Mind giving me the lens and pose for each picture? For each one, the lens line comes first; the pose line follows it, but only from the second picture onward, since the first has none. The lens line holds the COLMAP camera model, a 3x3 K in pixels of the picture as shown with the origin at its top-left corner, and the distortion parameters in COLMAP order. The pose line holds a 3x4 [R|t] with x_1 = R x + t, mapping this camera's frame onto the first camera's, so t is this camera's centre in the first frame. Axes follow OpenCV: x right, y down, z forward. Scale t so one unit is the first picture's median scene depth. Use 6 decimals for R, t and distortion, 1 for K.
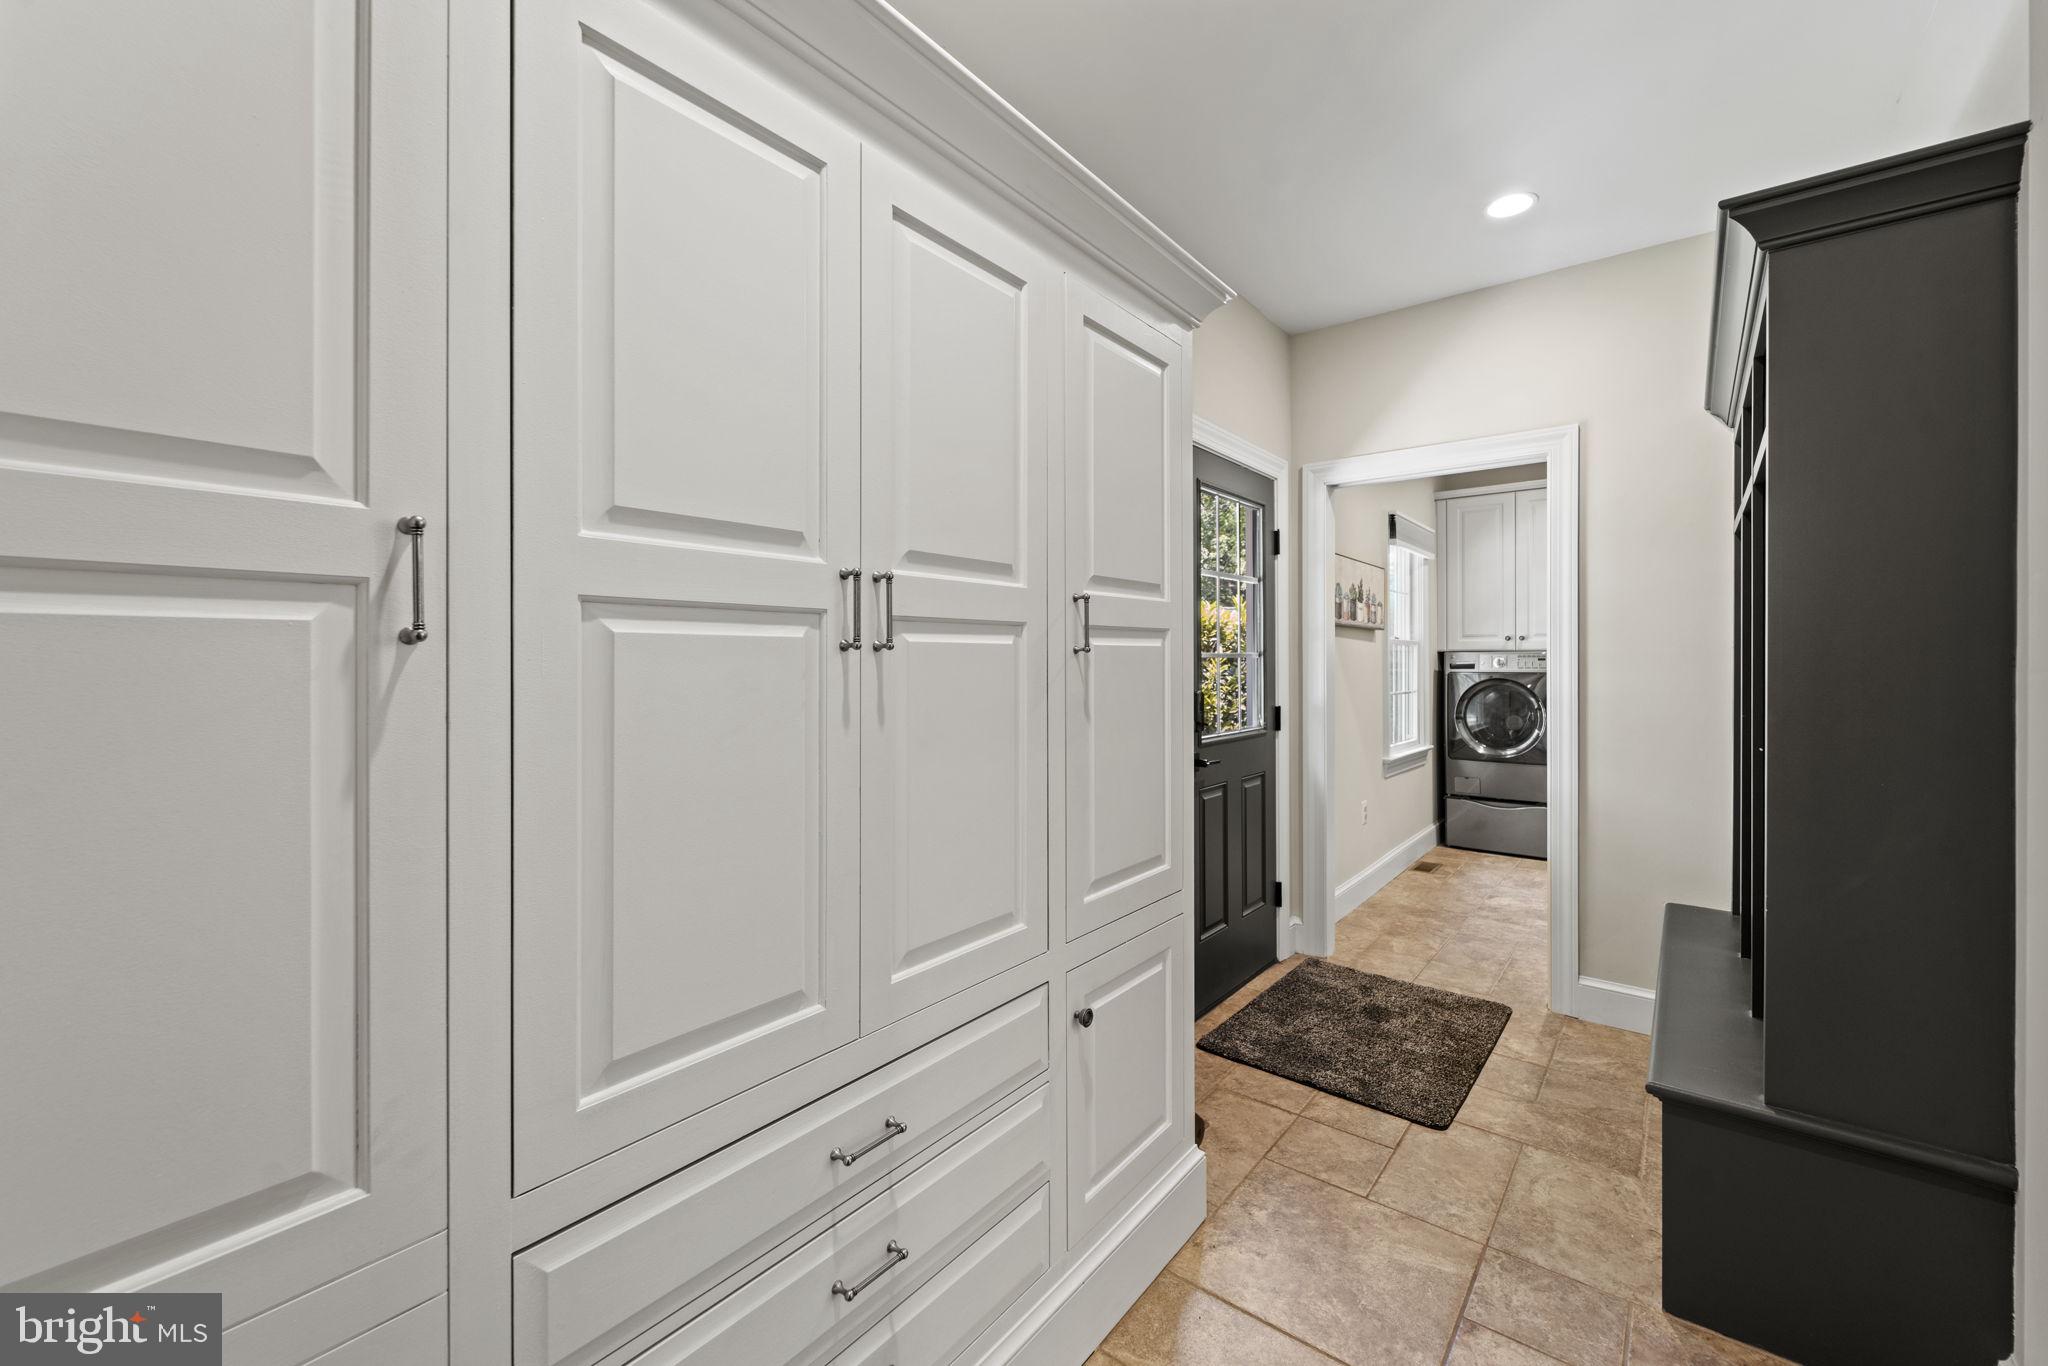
lens RADIAL K [[815.8, 0, 1016.6], [0, 815.8, 679.7], [0, 0, 1]] dist [0.002519, -0.002626]
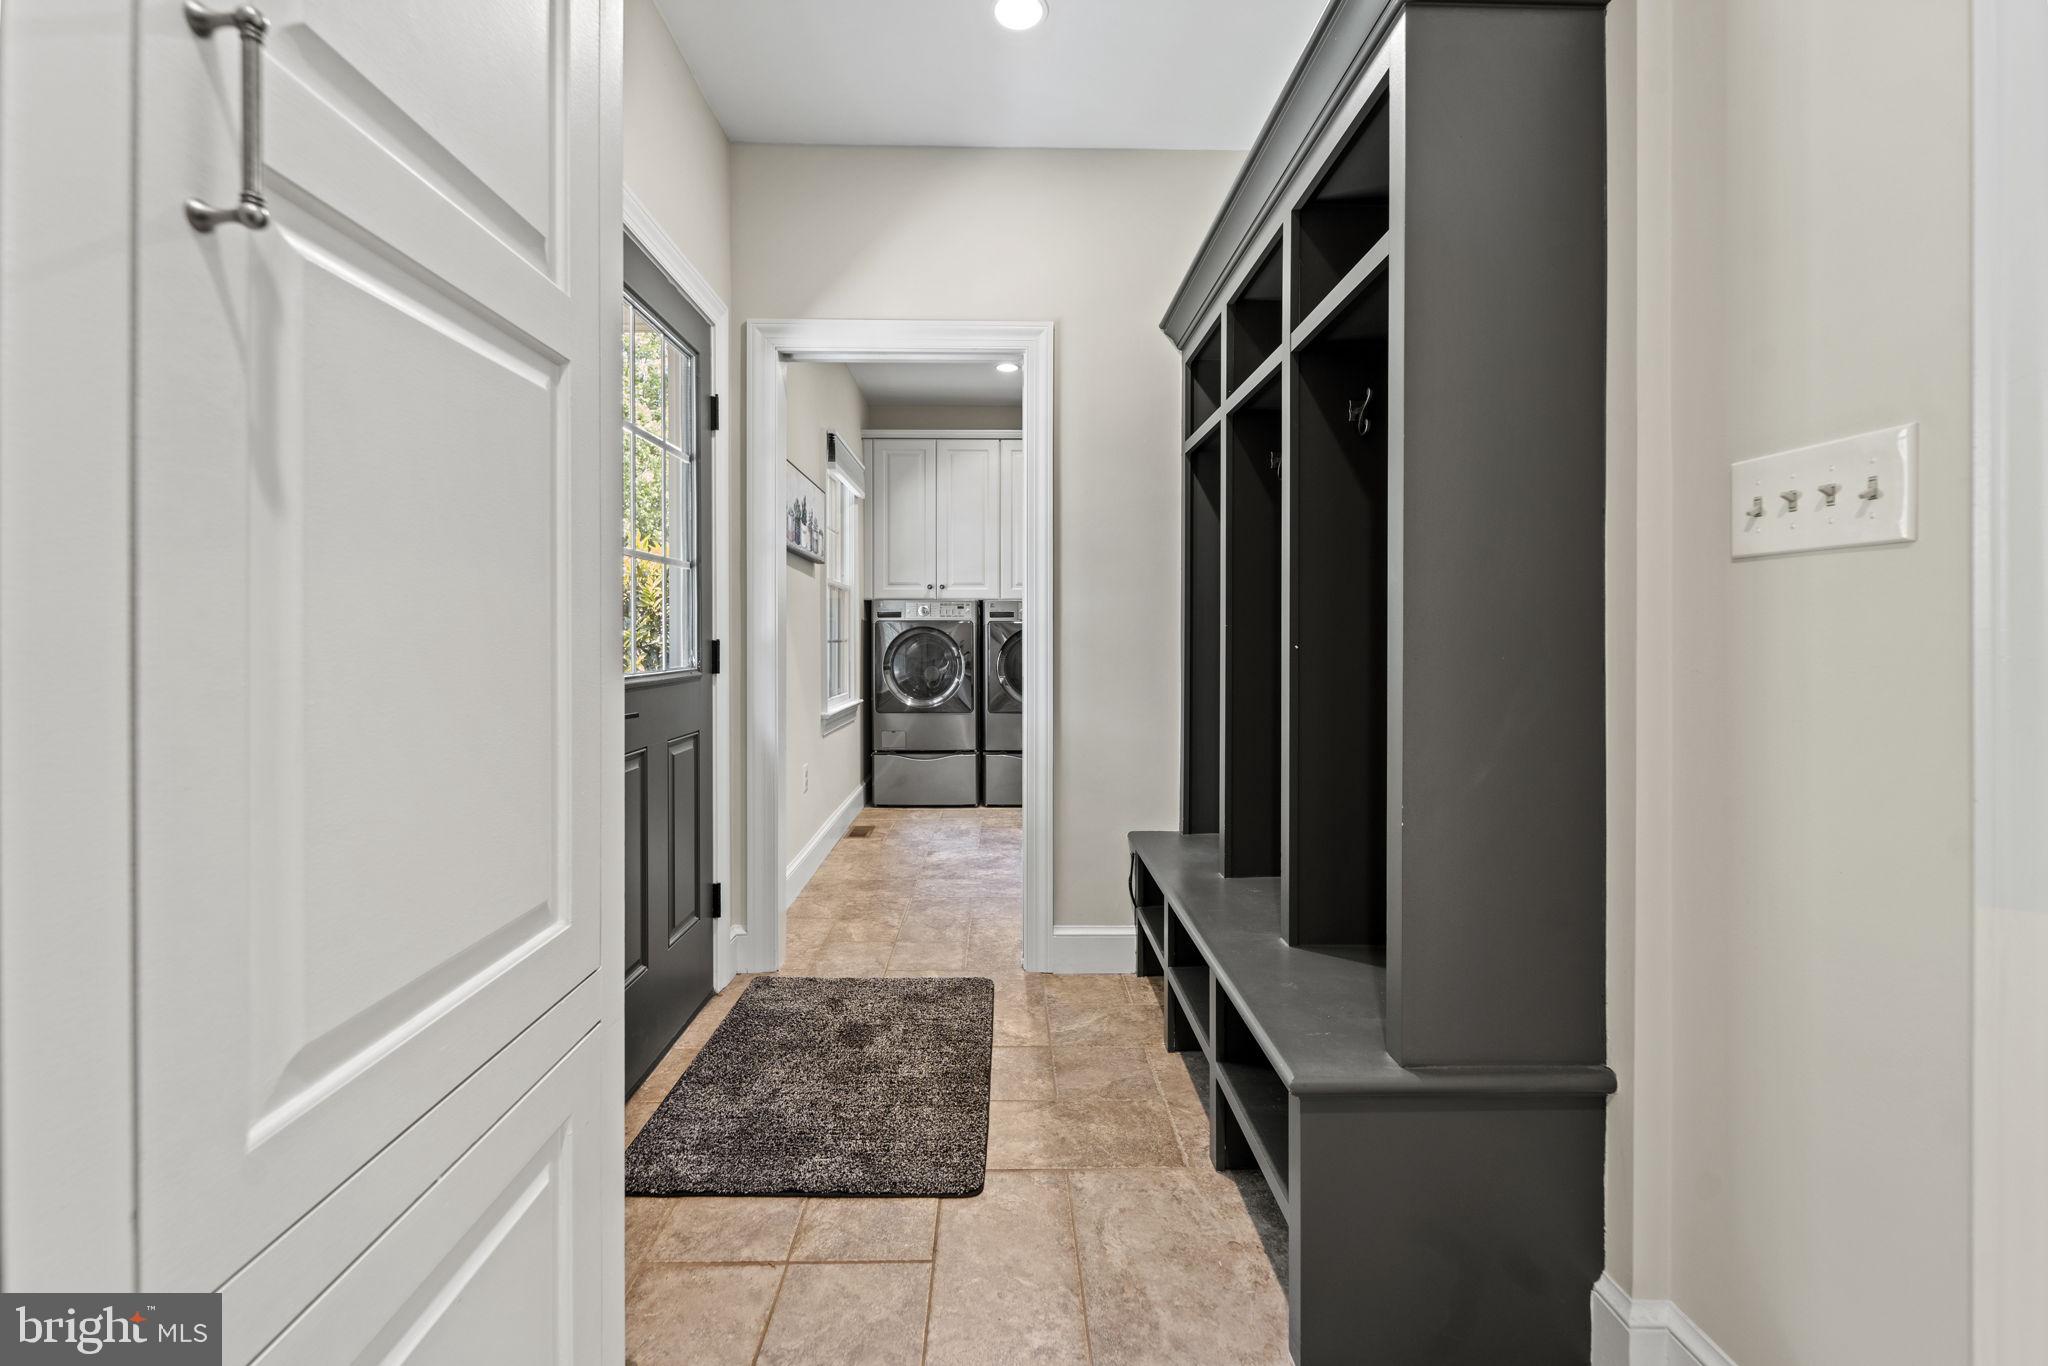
lens RADIAL K [[830.7, 0, 1023.0], [0, 830.7, 634.5], [0, 0, 1]] dist [0.003867, -0.003246]
pose [[0.754494, 0.005782, 0.656282, 0.042223], [0.010833, 0.999715, -0.021262, 0.047315], [-0.656218, 0.023151, 0.754216, 0.268059]]
